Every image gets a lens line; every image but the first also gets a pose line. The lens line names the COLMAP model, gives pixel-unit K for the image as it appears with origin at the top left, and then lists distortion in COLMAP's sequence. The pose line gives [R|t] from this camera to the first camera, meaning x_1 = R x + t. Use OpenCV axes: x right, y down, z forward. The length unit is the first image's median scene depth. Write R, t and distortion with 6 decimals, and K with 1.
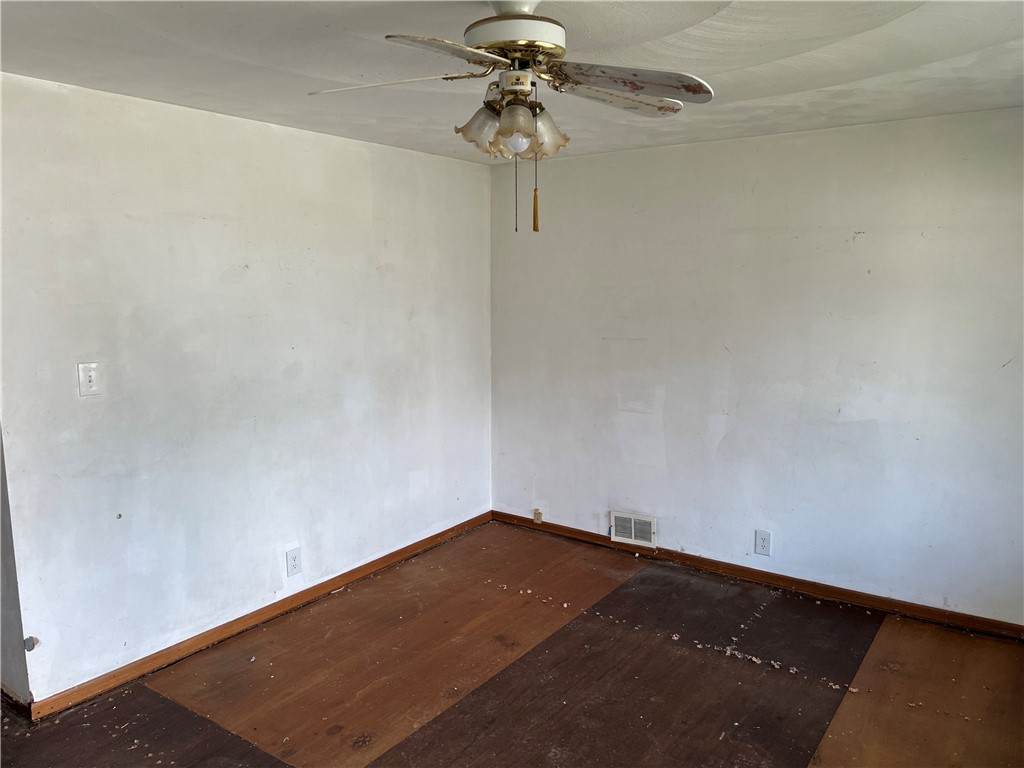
lens RADIAL K [[779.9, 0, 517.6], [0, 779.9, 386.0], [0, 0, 1]] dist [0.049921, -0.004040]
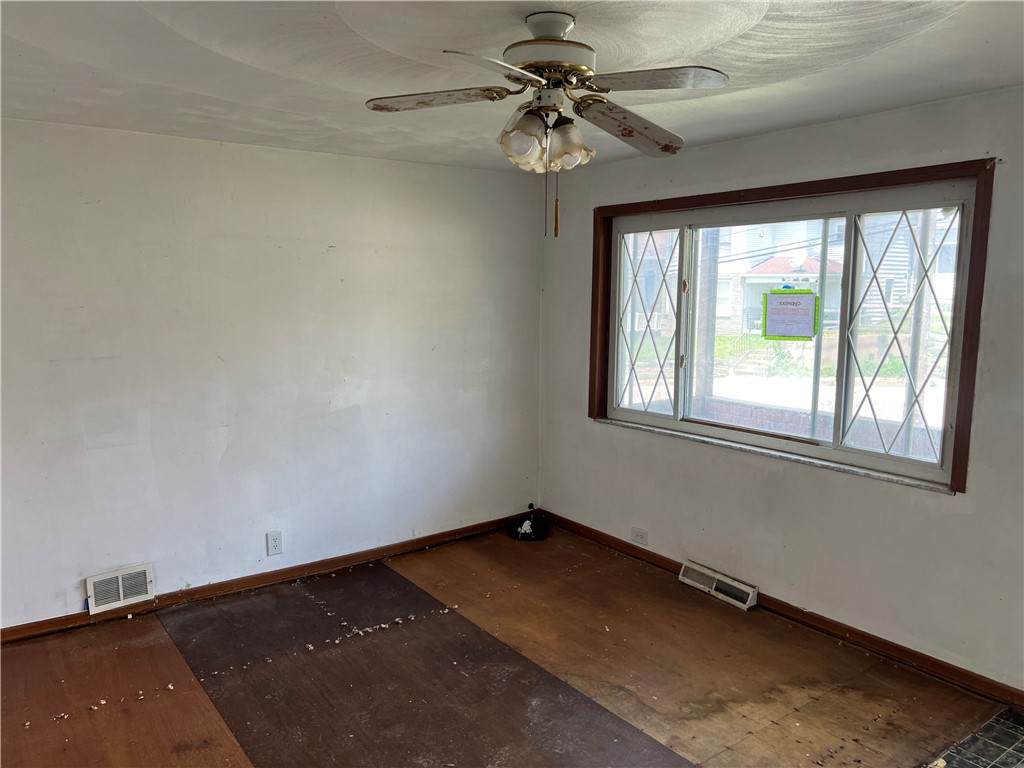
lens RADIAL K [[779.9, 0, 517.6], [0, 779.9, 386.0], [0, 0, 1]] dist [0.049921, -0.004040]
pose [[0.328894, -0.119452, 0.936782, -0.521192], [0.133055, 0.987934, 0.079261, -0.042233], [-0.934947, 0.098575, 0.340819, 0.334927]]
